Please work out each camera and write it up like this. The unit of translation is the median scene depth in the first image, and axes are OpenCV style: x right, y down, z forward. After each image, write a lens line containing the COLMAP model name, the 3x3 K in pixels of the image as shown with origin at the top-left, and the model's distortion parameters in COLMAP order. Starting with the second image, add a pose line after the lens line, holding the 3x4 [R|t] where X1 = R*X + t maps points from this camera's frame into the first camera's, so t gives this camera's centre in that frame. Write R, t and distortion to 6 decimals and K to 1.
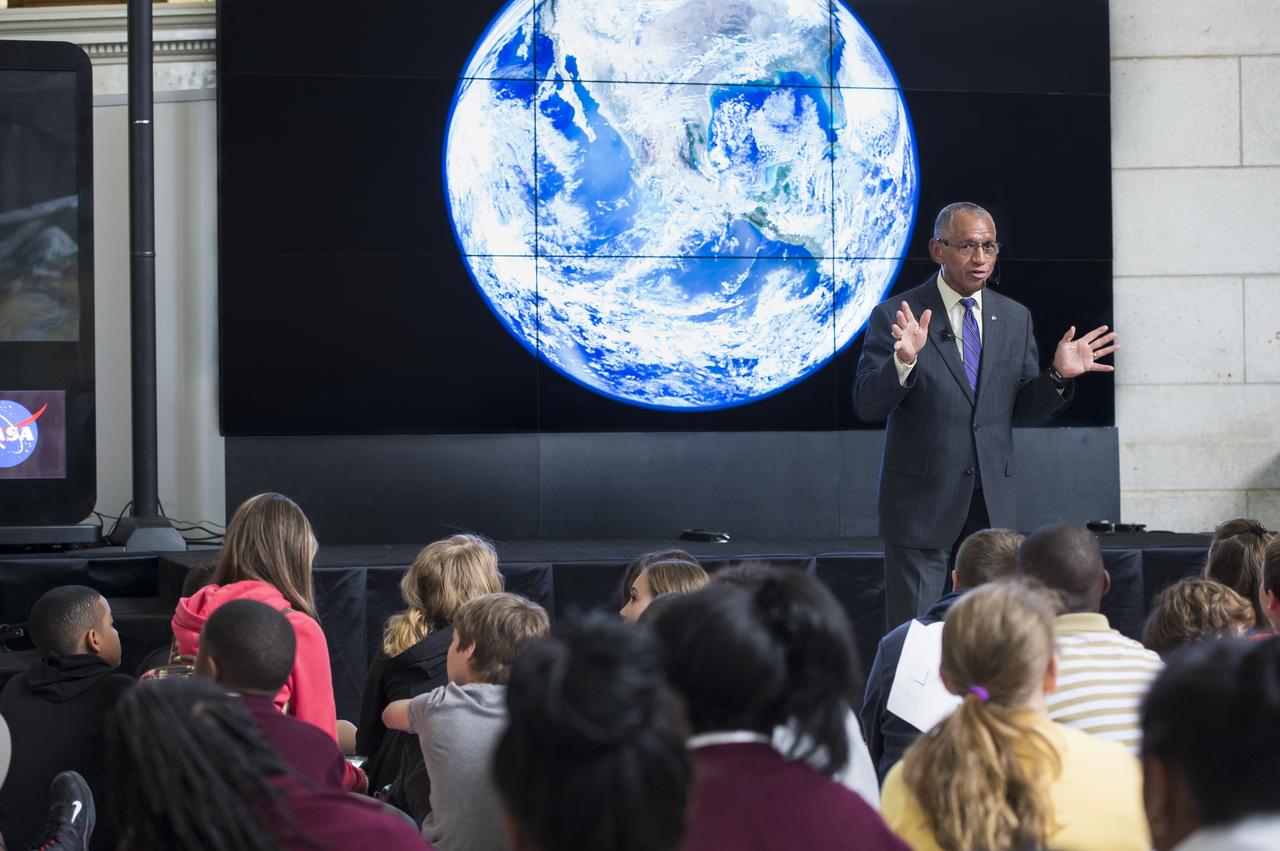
lens RADIAL K [[2920.8, 0, 640.0], [0, 2920.8, 425.5], [0, 0, 1]] dist [-0.123763, -0.383454]
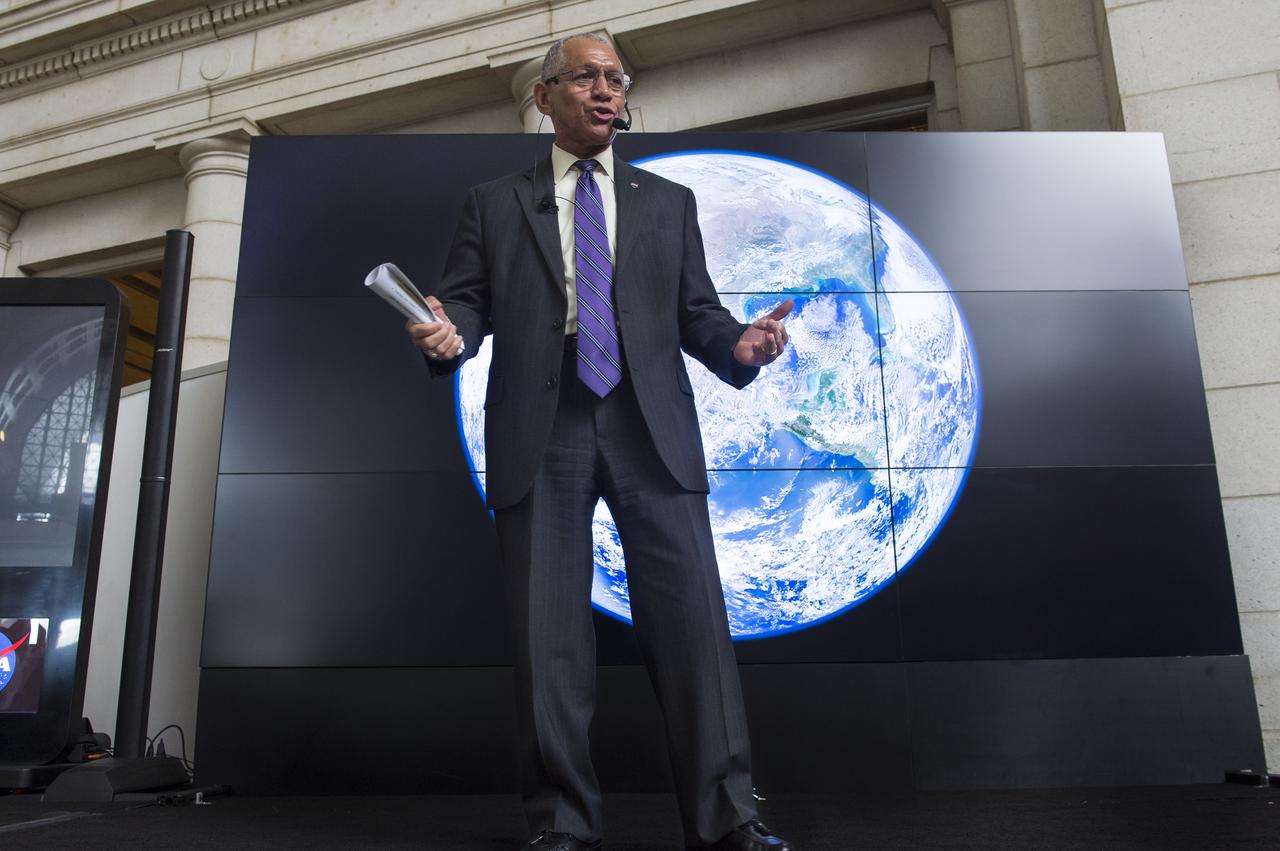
lens RADIAL K [[1130.7, 0, 614.7], [0, 1130.7, 425.2], [0, 0, 1]] dist [-0.052932, -0.001838]
pose [[0.970153, -0.062125, -0.234400, 0.066783], [-0.000473, 0.966139, -0.258021, 0.019747], [0.242493, 0.250431, 0.937274, 0.651610]]
